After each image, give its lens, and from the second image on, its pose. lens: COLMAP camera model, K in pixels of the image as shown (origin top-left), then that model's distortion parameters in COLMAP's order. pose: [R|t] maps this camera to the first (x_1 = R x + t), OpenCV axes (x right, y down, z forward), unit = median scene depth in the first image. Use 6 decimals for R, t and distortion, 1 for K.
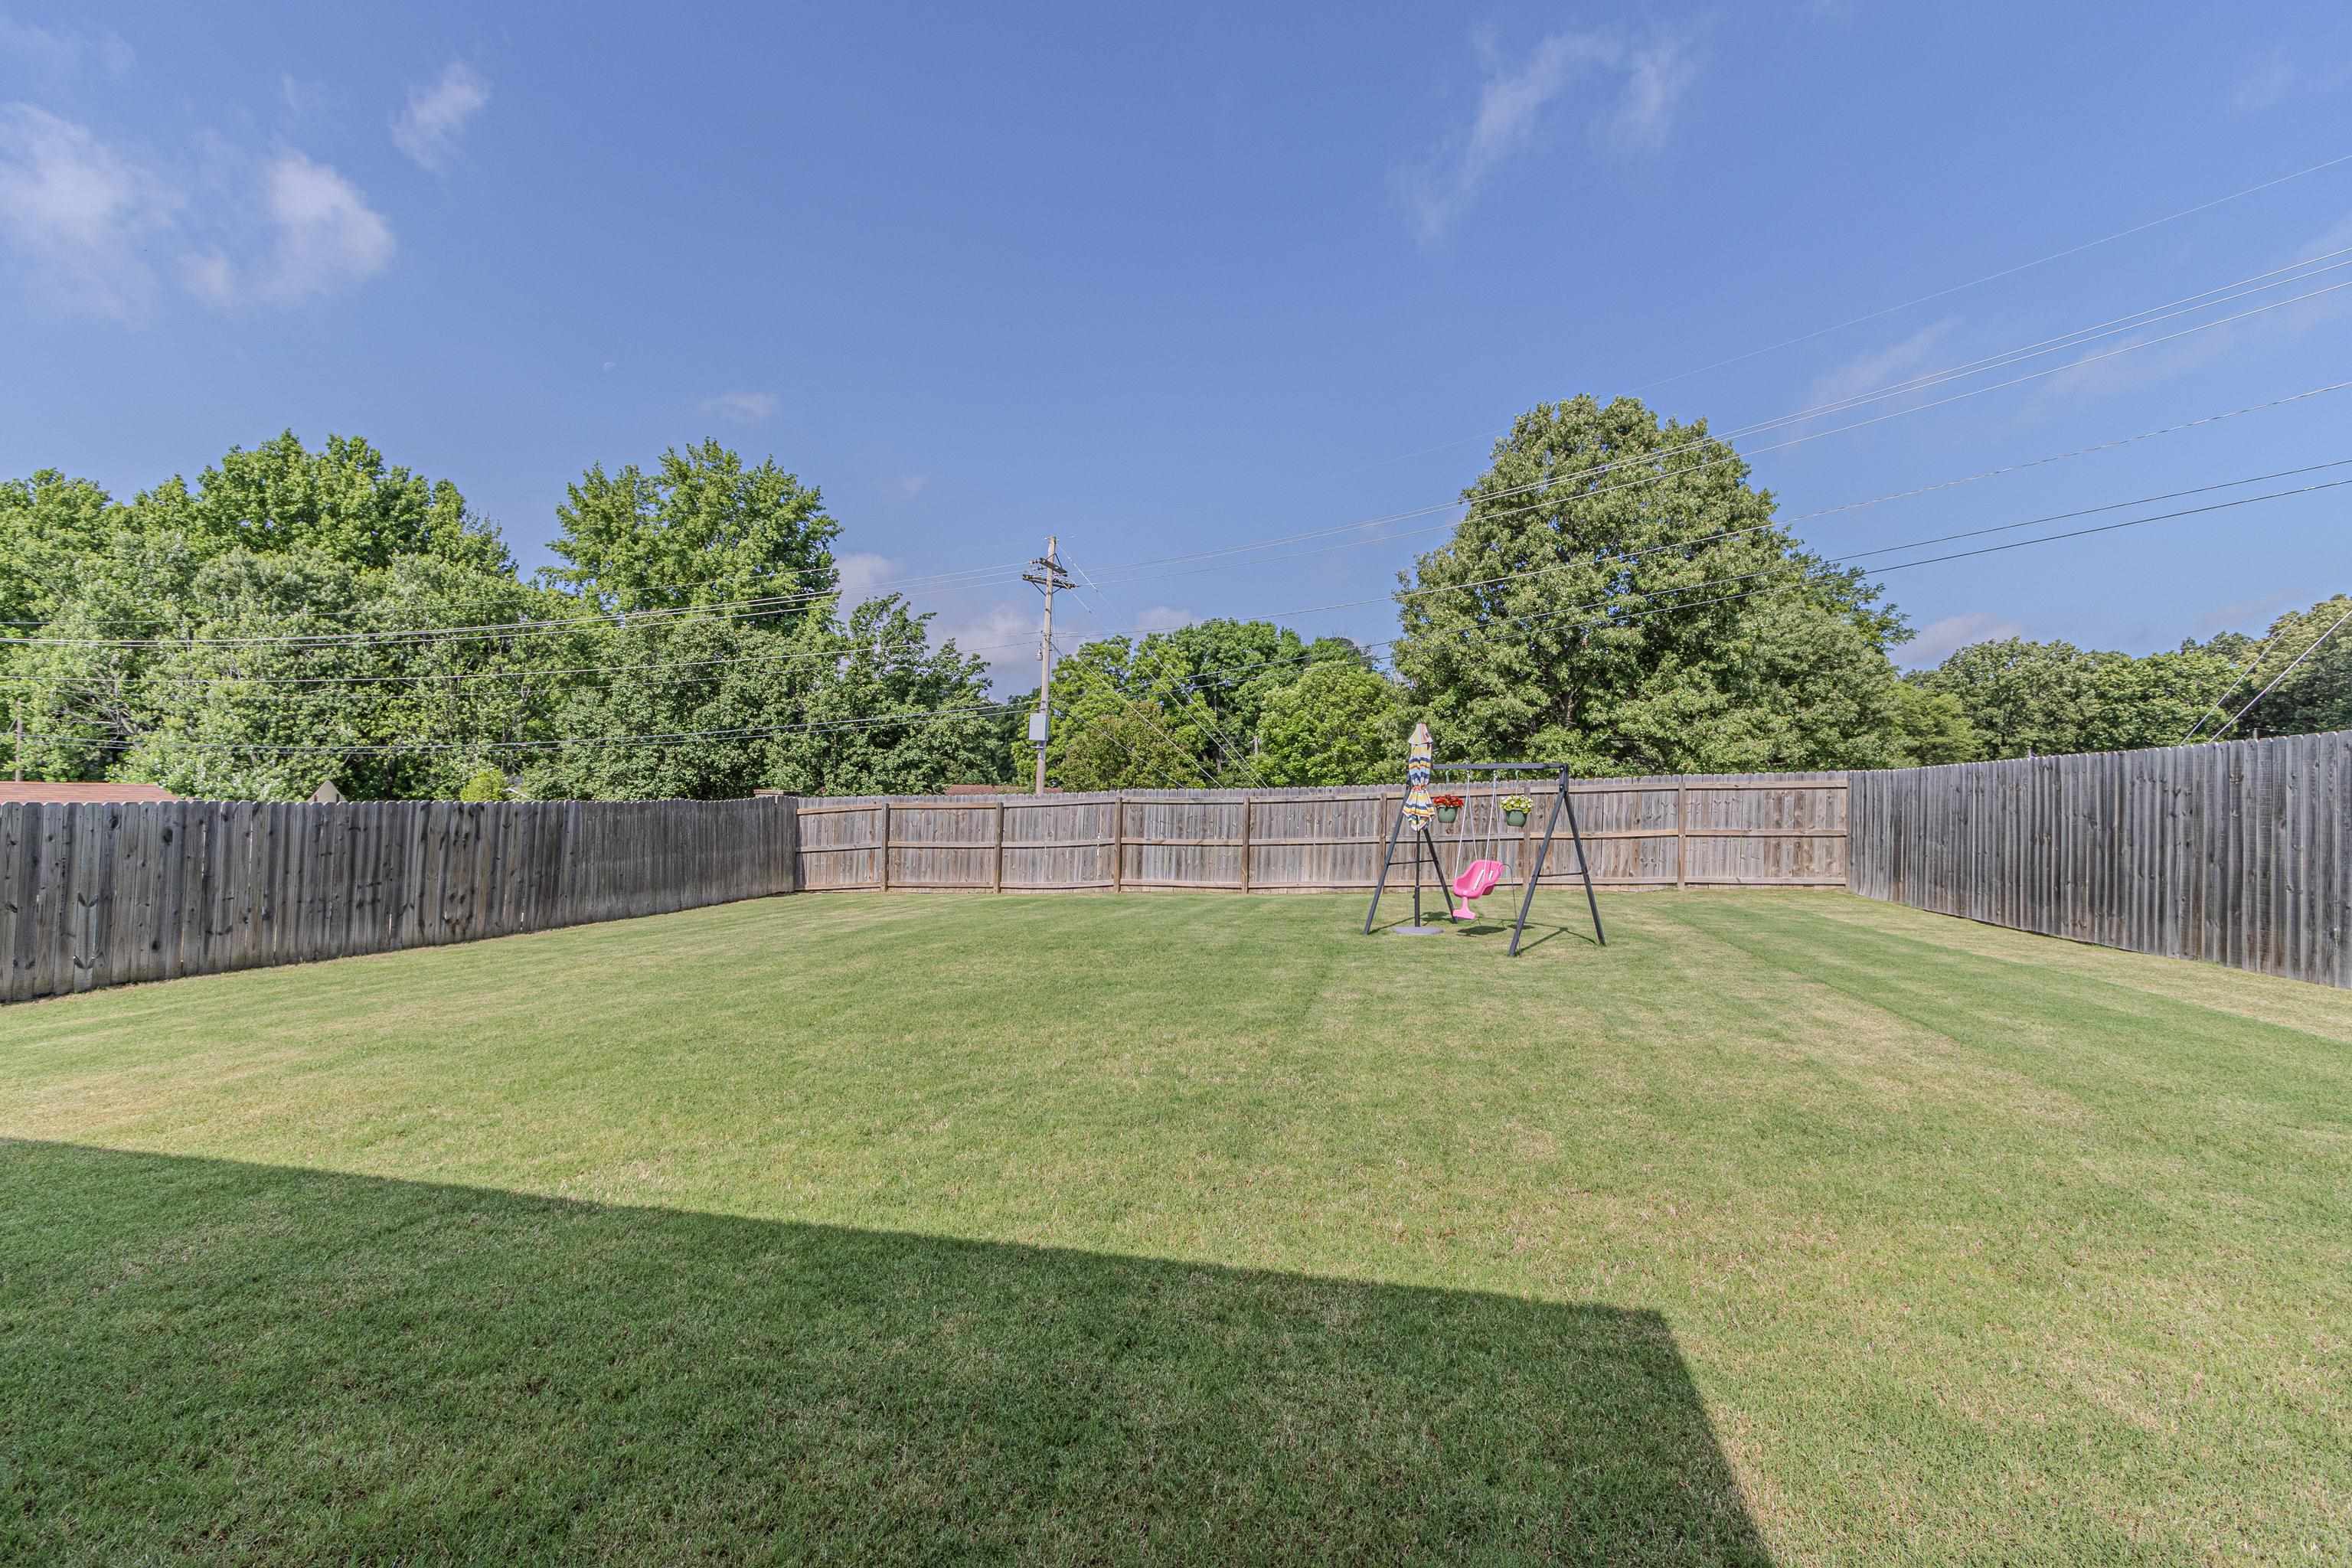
lens RADIAL K [[1069.4, 0, 1171.4], [0, 1069.4, 774.9], [0, 0, 1]] dist [0.003016, 0.000458]
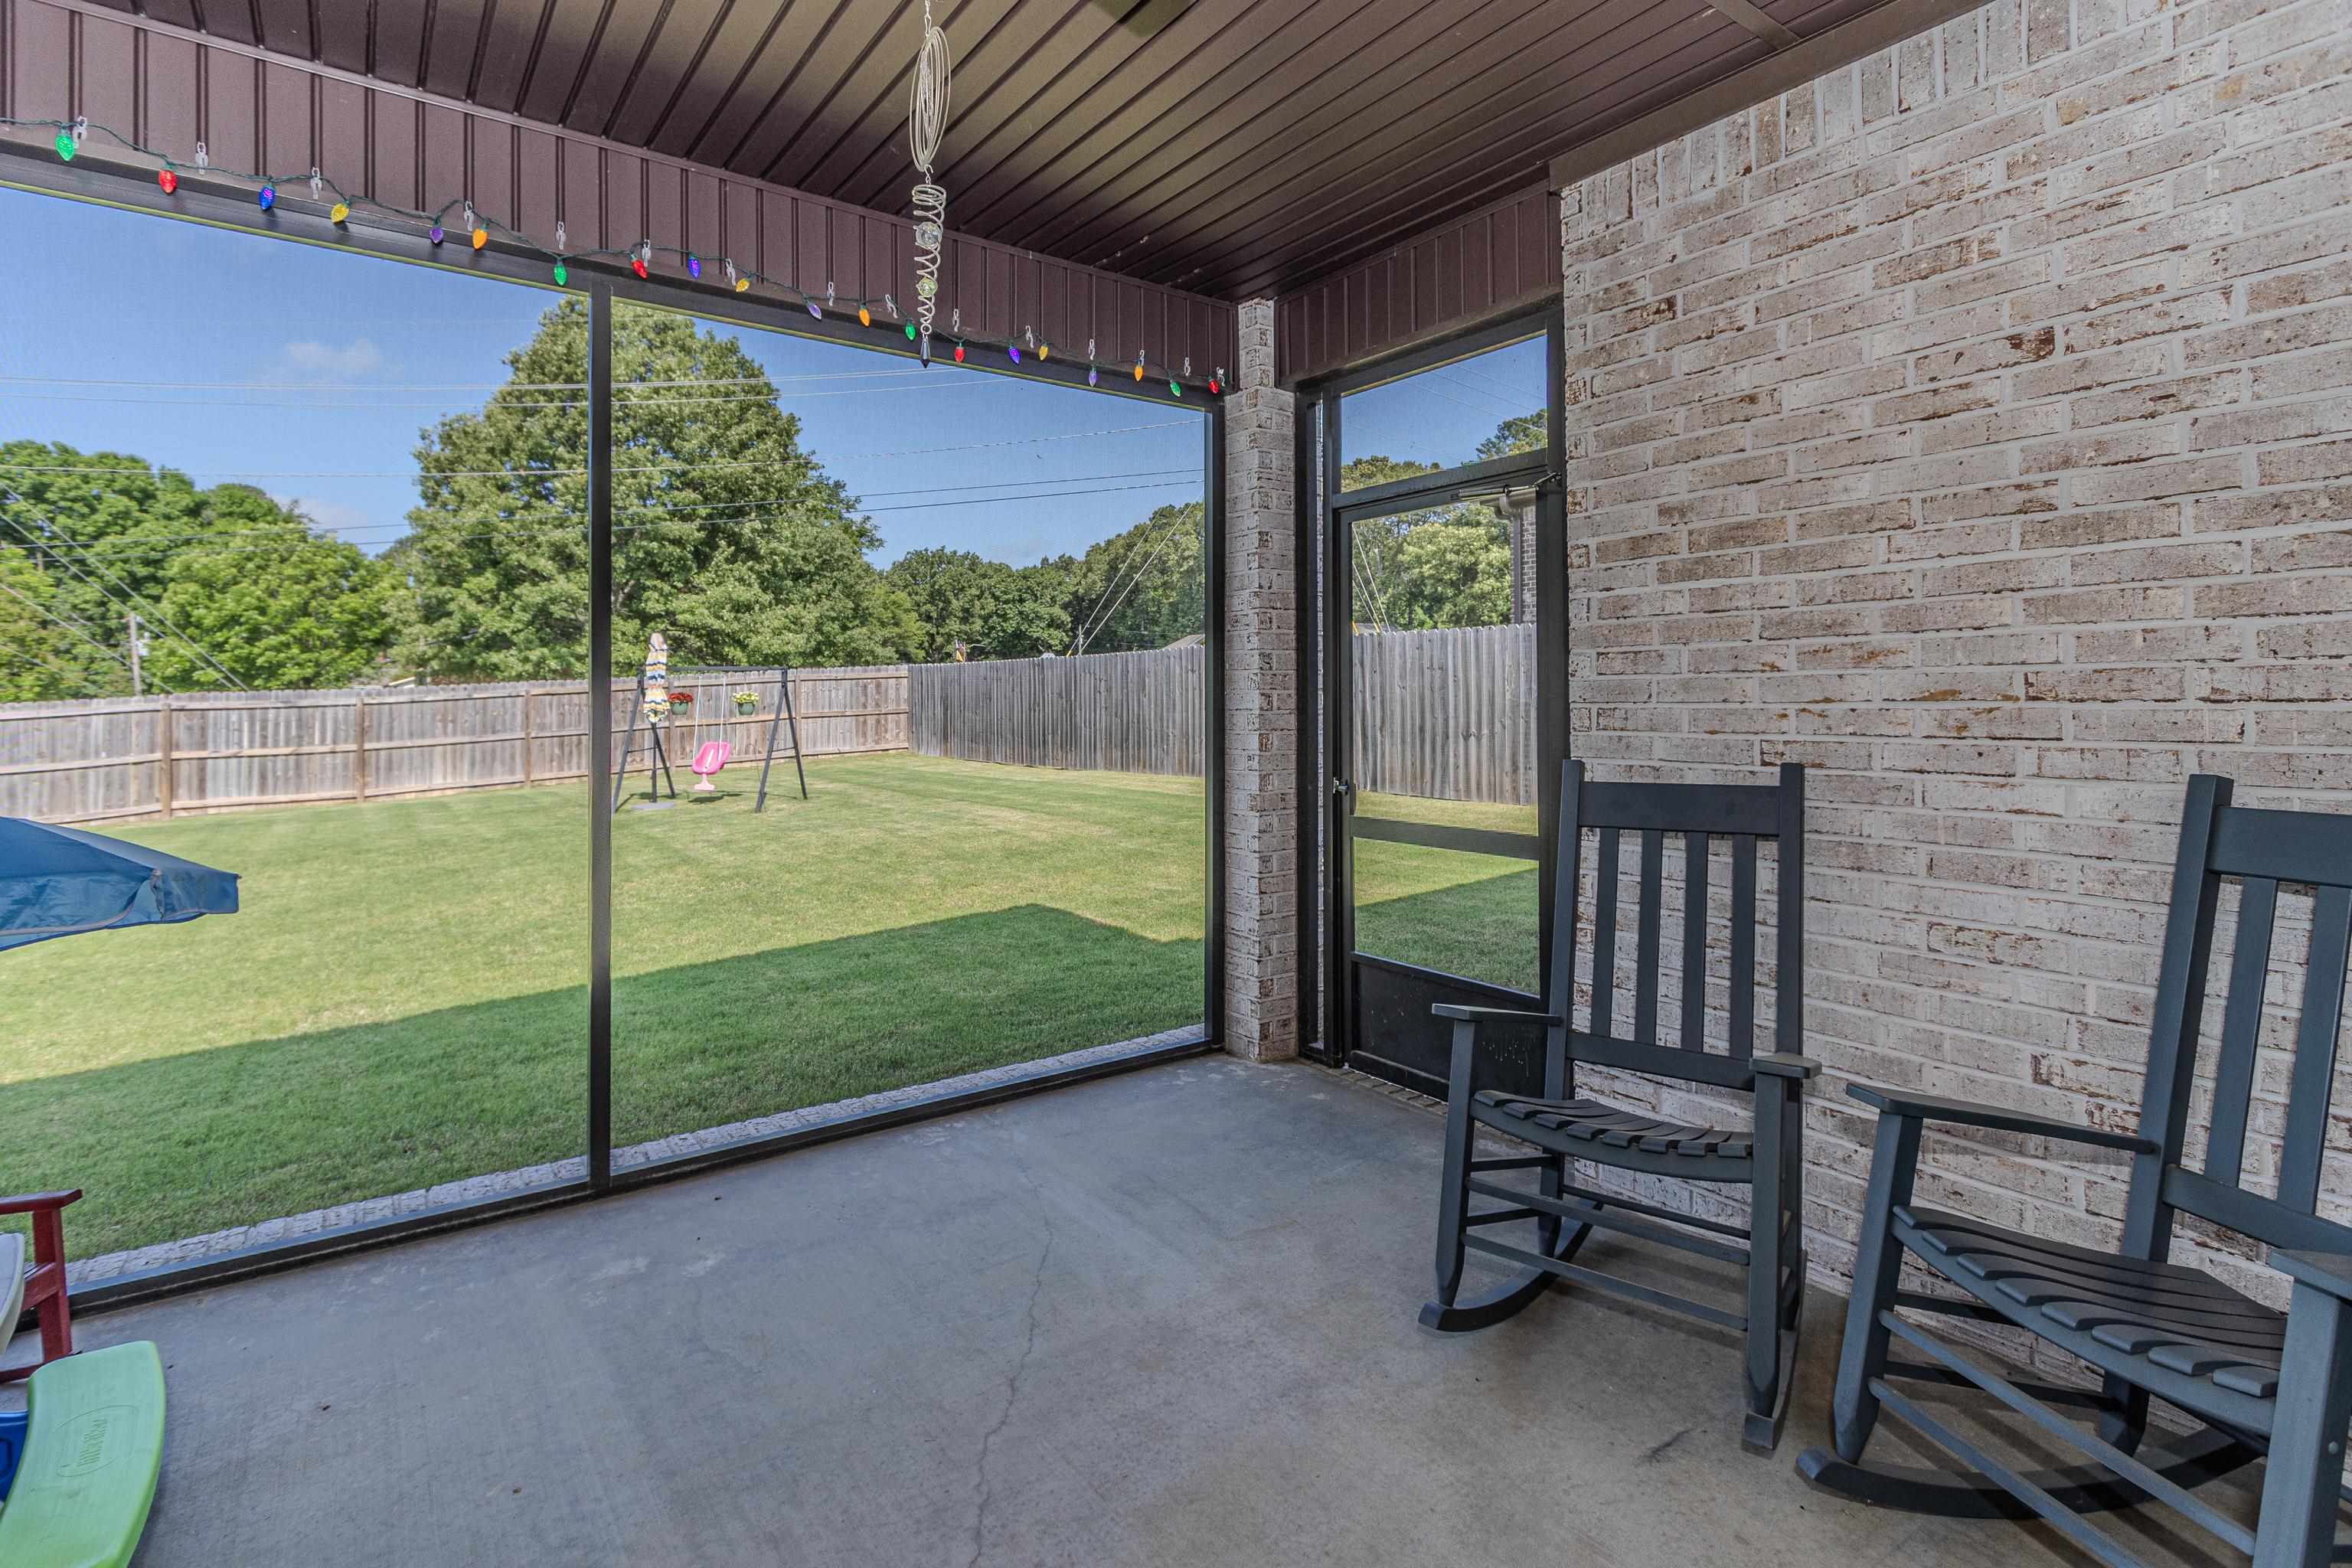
lens RADIAL K [[1086.9, 0, 1178.7], [0, 1086.9, 720.1], [0, 0, 1]] dist [0.002006, 0.000299]
pose [[0.632764, -0.048075, 0.772851, -0.096108], [0.004787, 0.998295, 0.058180, -0.005068], [-0.774330, -0.033115, 0.631915, -0.061178]]
